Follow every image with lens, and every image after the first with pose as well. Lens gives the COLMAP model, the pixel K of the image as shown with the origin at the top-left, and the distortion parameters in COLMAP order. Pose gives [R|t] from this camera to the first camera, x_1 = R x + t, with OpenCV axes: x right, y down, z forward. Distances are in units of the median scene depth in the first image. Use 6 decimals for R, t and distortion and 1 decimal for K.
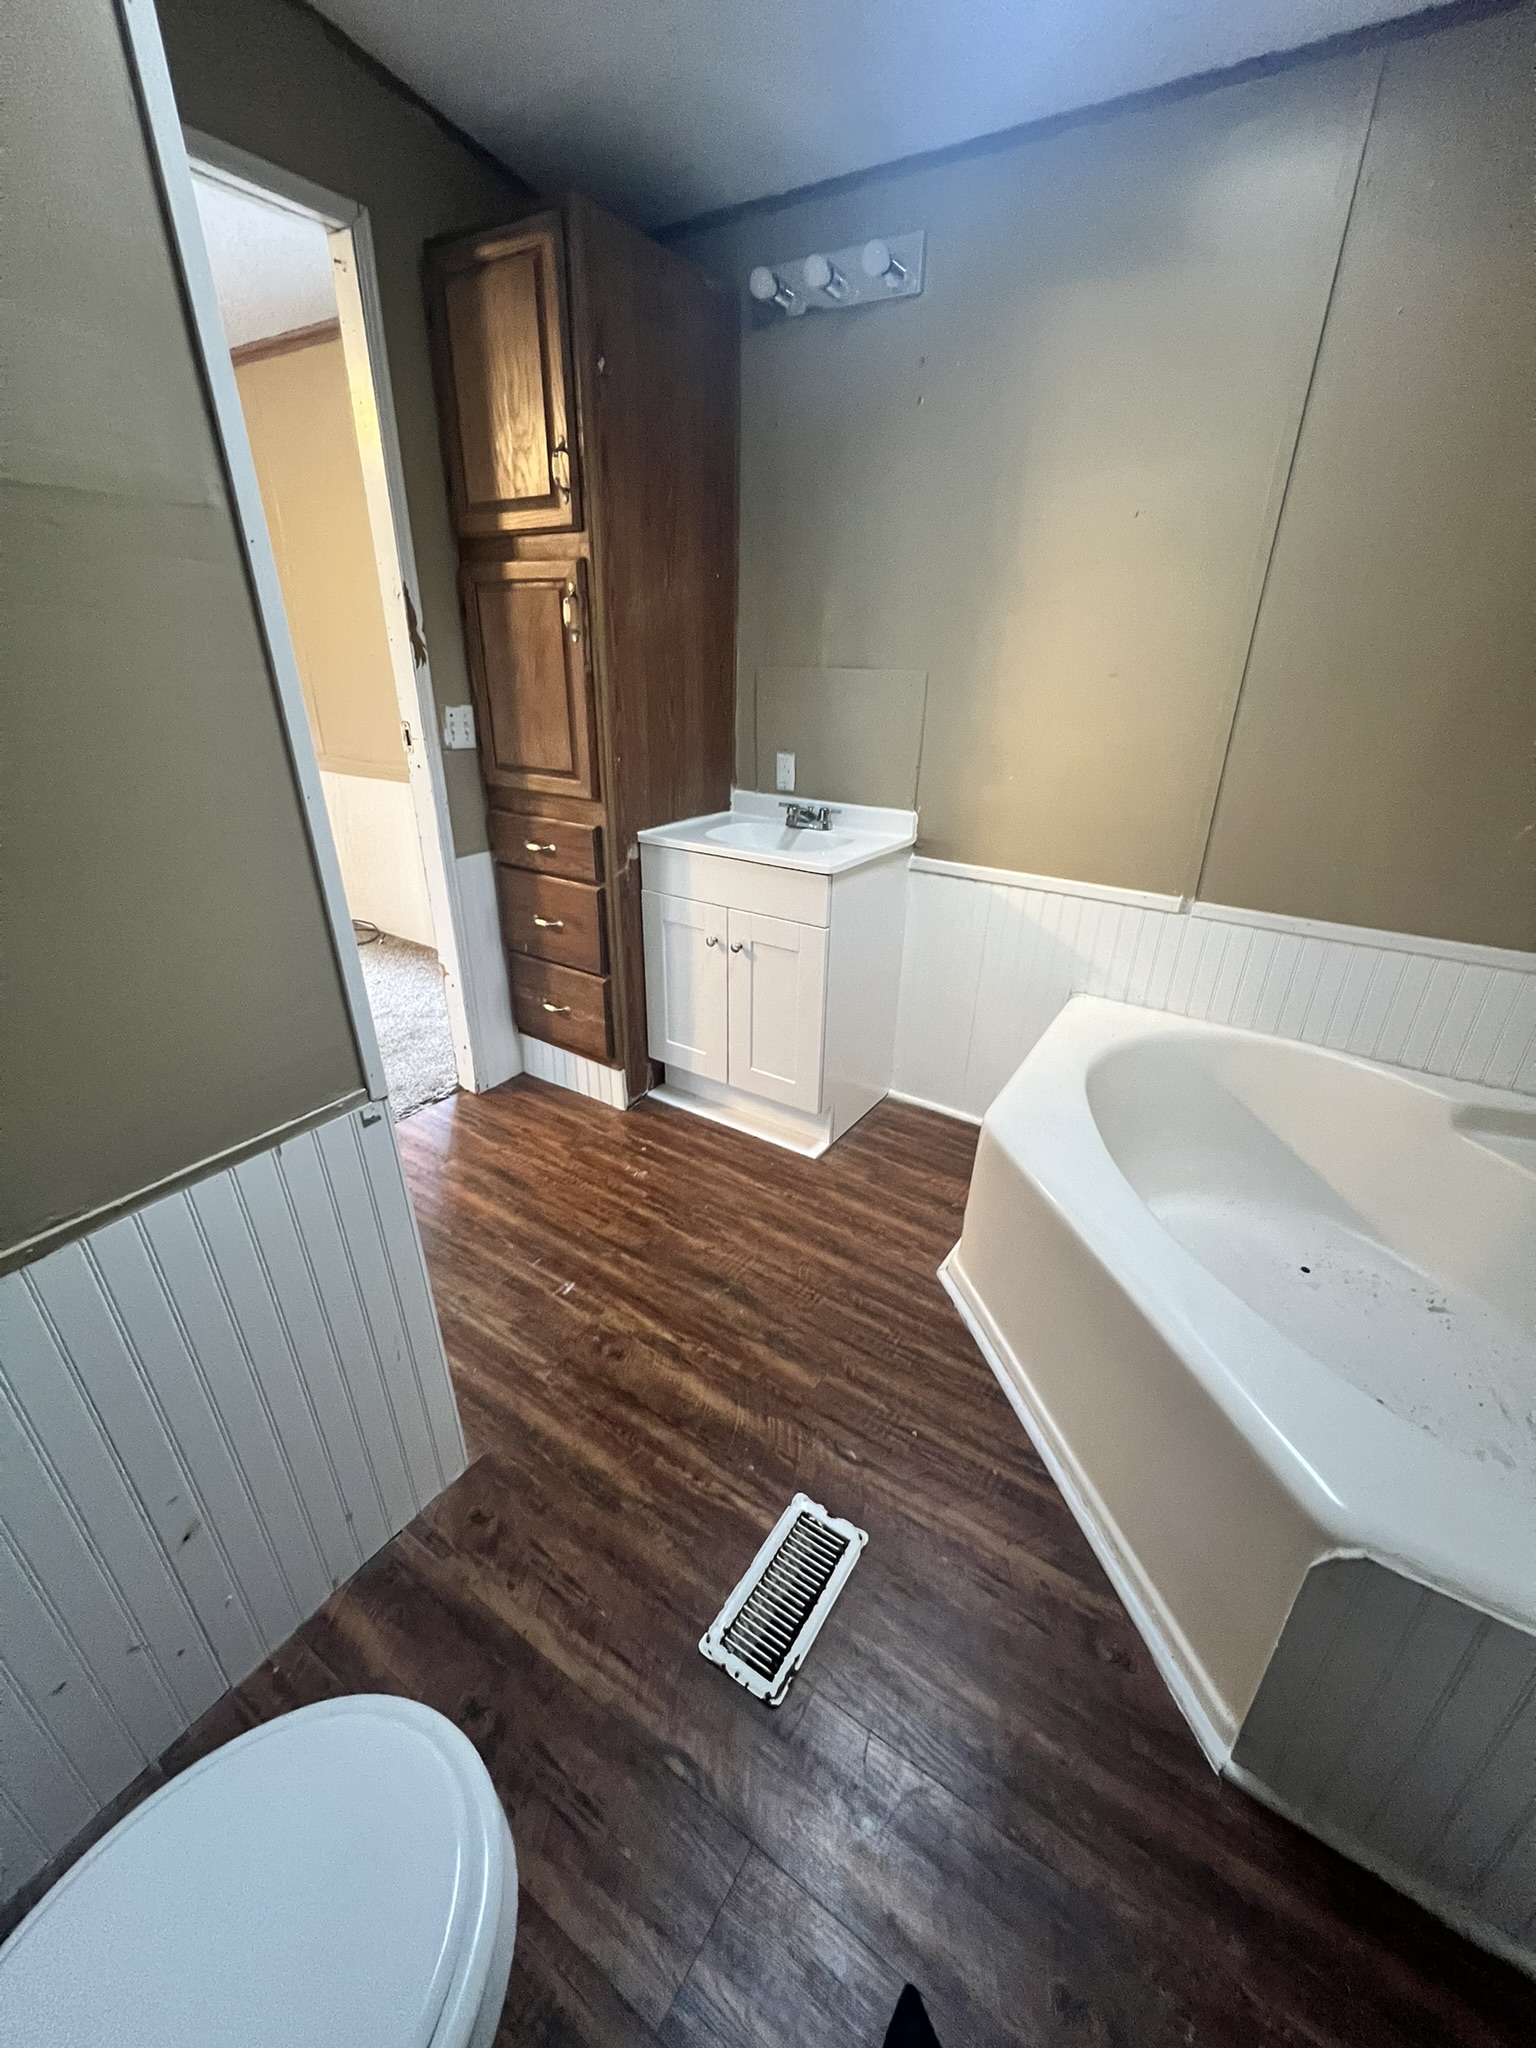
lens RADIAL K [[814.2, 0, 779.9], [0, 814.2, 1024.5], [0, 0, 1]] dist [0.003010, 0.000299]
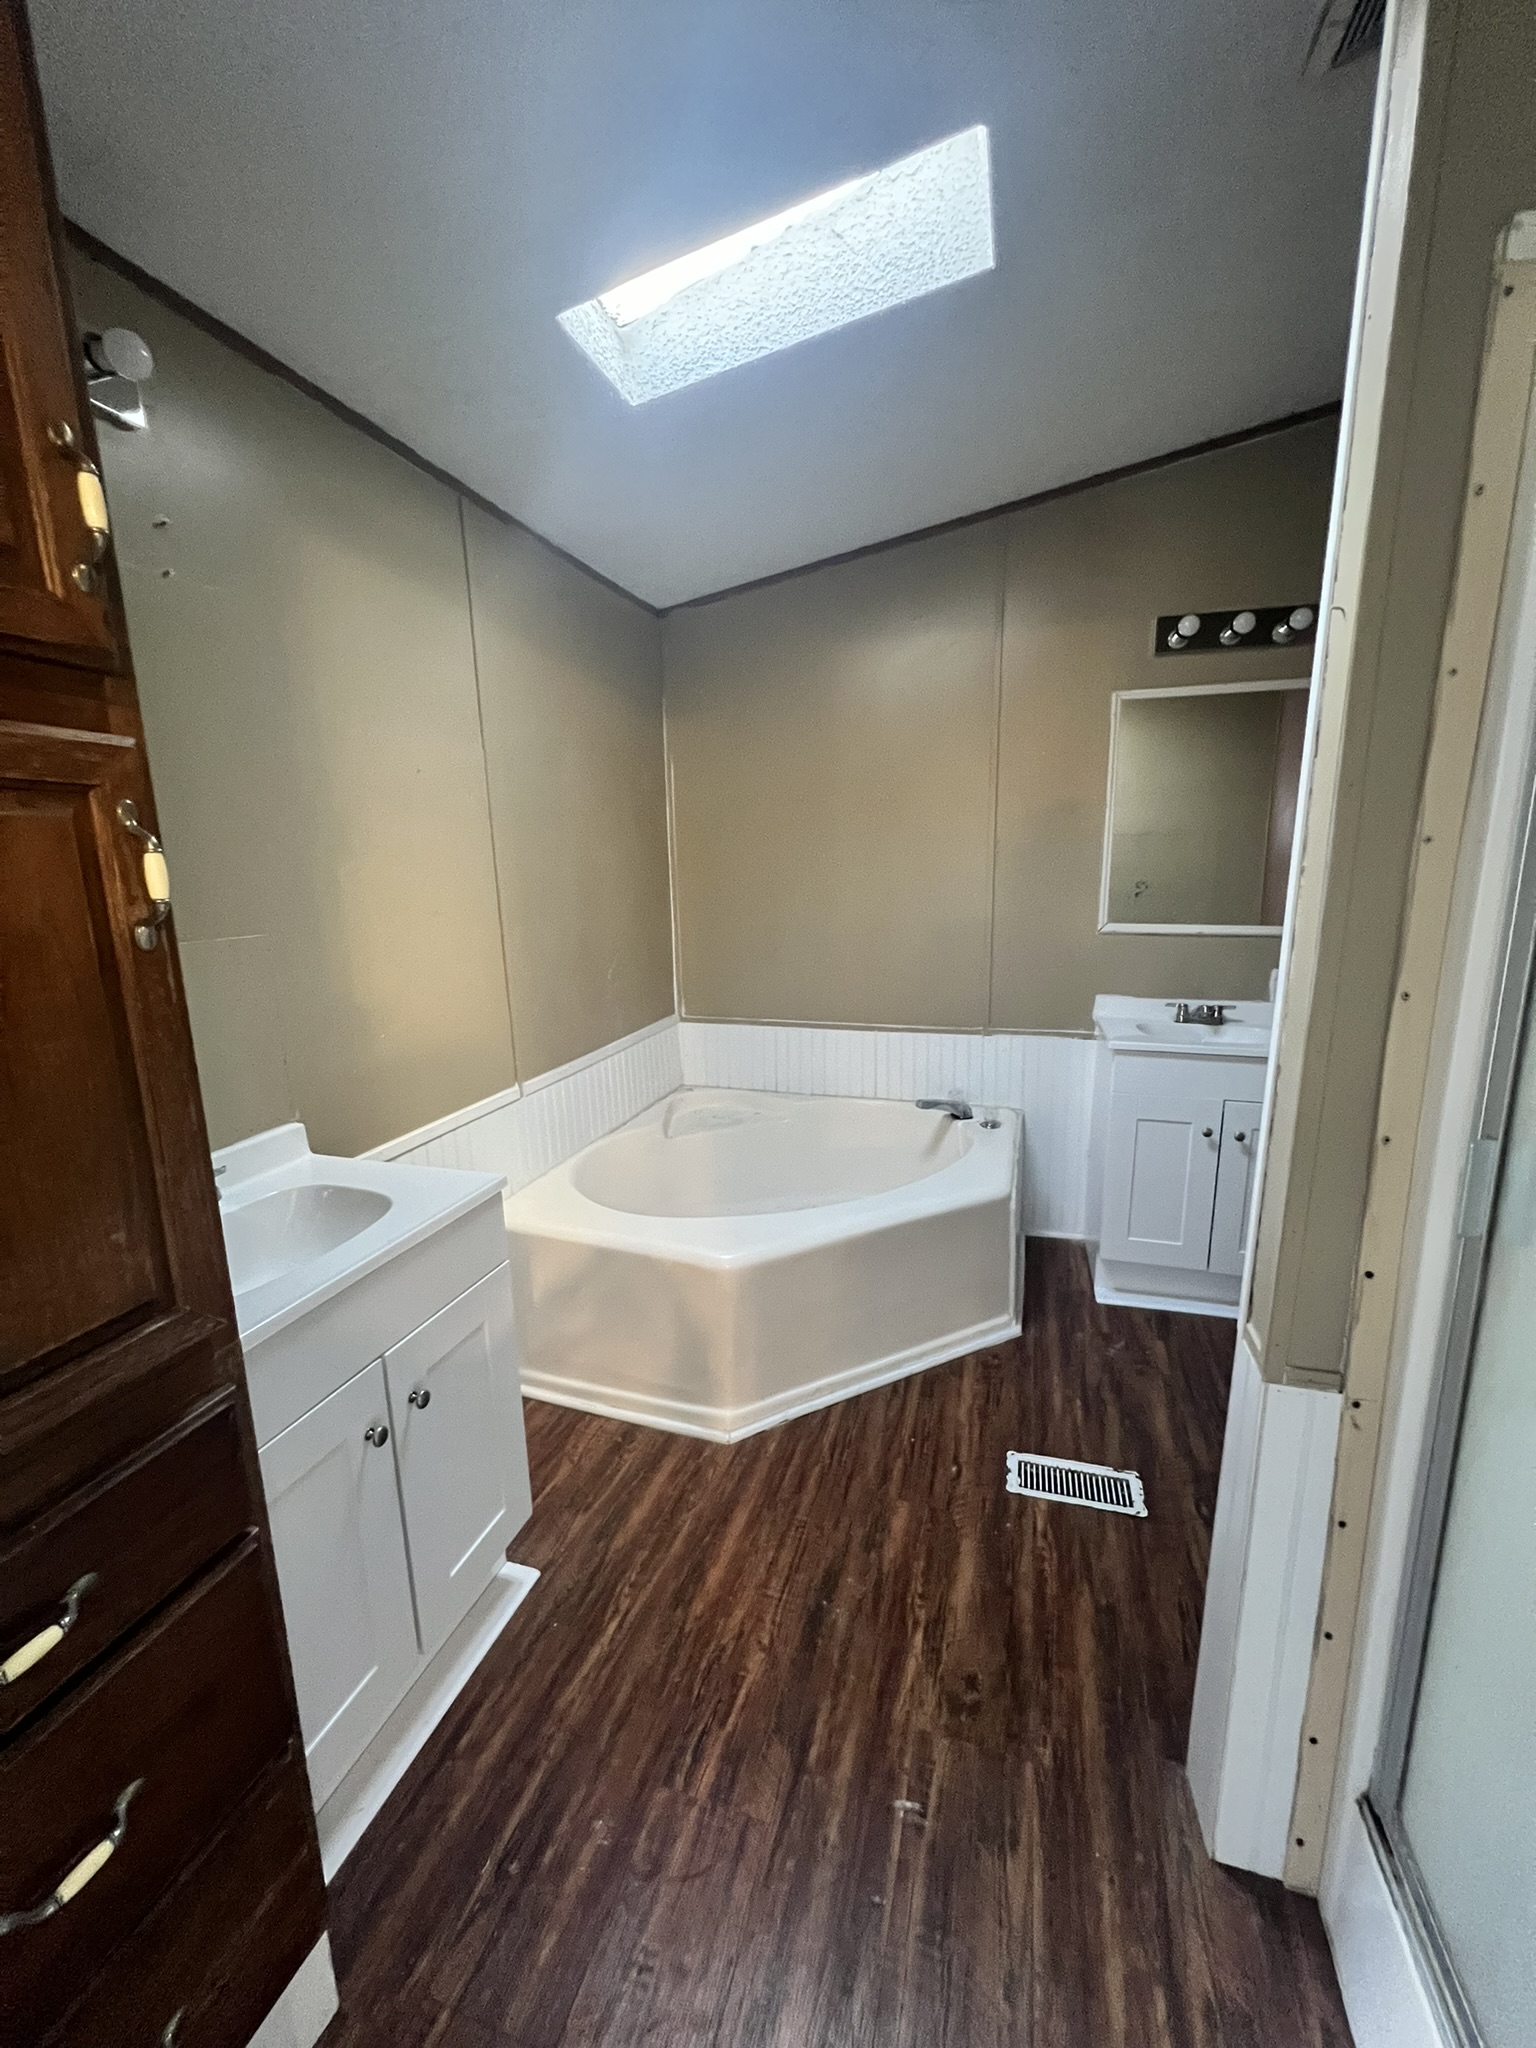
lens RADIAL K [[814.2, 0, 781.2], [0, 814.2, 1022.2], [0, 0, 1]] dist [0.003010, 0.000299]
pose [[-0.272825, -0.196943, 0.941690, -0.756752], [0.416277, 0.858284, 0.300103, -0.477478], [-0.867340, 0.473880, -0.152179, 0.922921]]
